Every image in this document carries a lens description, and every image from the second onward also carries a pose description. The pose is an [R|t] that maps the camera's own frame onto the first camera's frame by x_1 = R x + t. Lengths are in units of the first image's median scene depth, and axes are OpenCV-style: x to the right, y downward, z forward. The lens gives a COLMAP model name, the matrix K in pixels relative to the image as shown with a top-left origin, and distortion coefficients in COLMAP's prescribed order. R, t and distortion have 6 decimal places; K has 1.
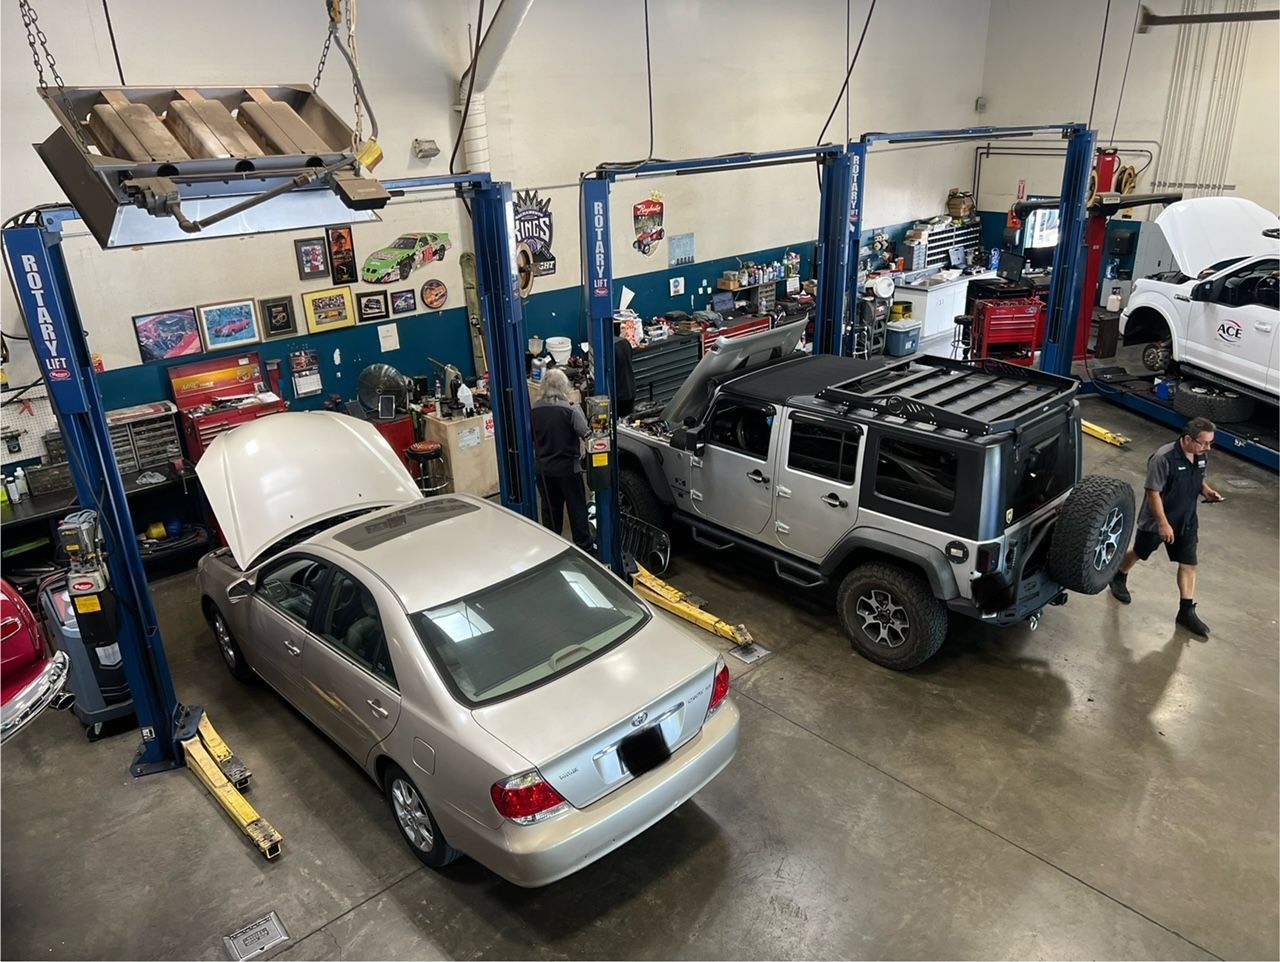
lens RADIAL K [[964.0, 0, 640.0], [0, 964.0, 481.0], [0, 0, 1]] dist [0.077303, -0.092007]
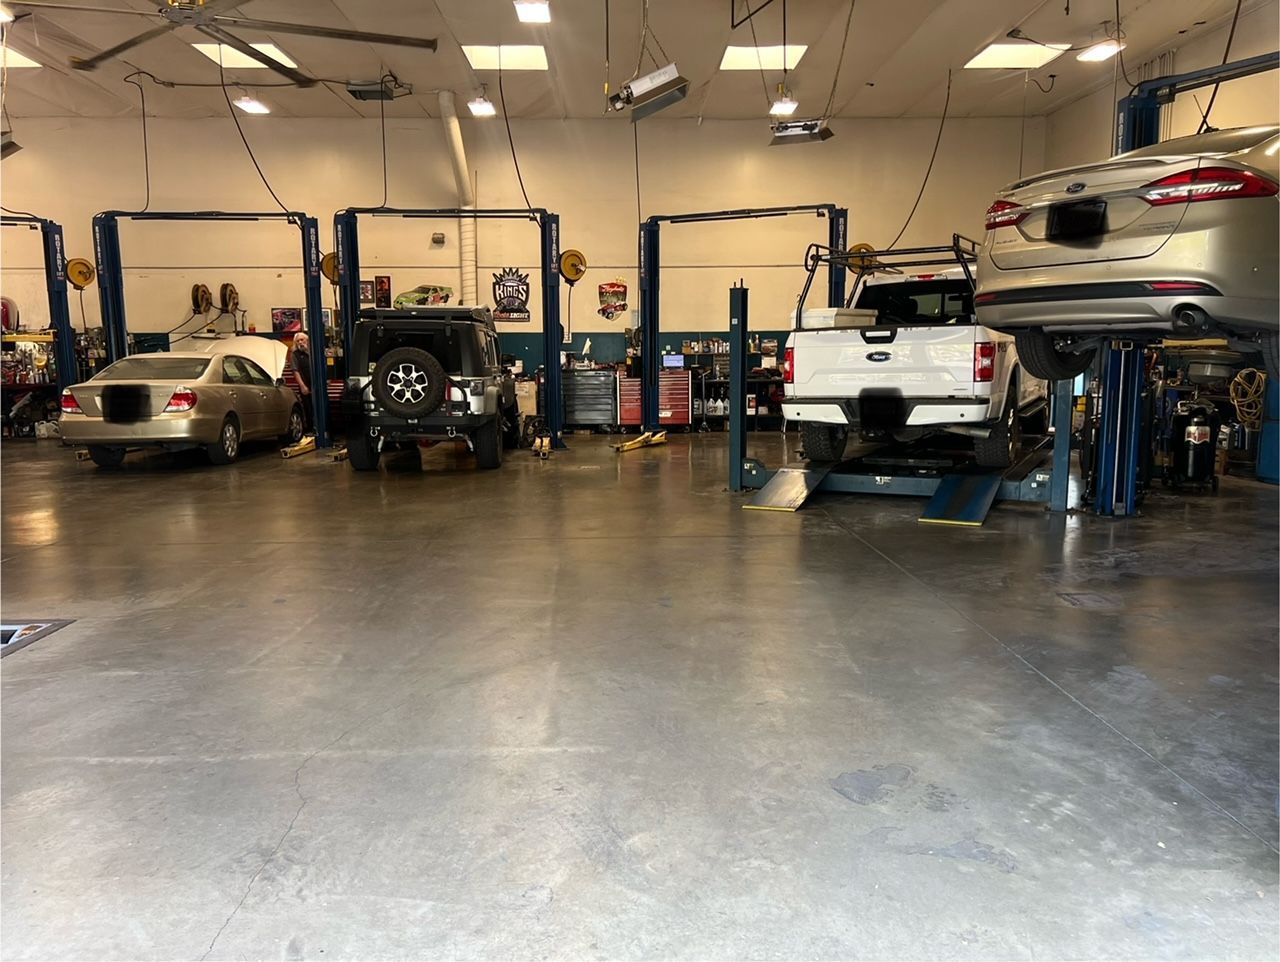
lens RADIAL K [[961.1, 0, 640.6], [0, 961.1, 508.3], [0, 0, 1]] dist [0.067877, -0.102656]
pose [[0.747086, 0.125301, -0.652811, 1.138263], [-0.263032, 0.957641, -0.117208, 0.213345], [0.610472, 0.259275, 0.748399, 0.037123]]
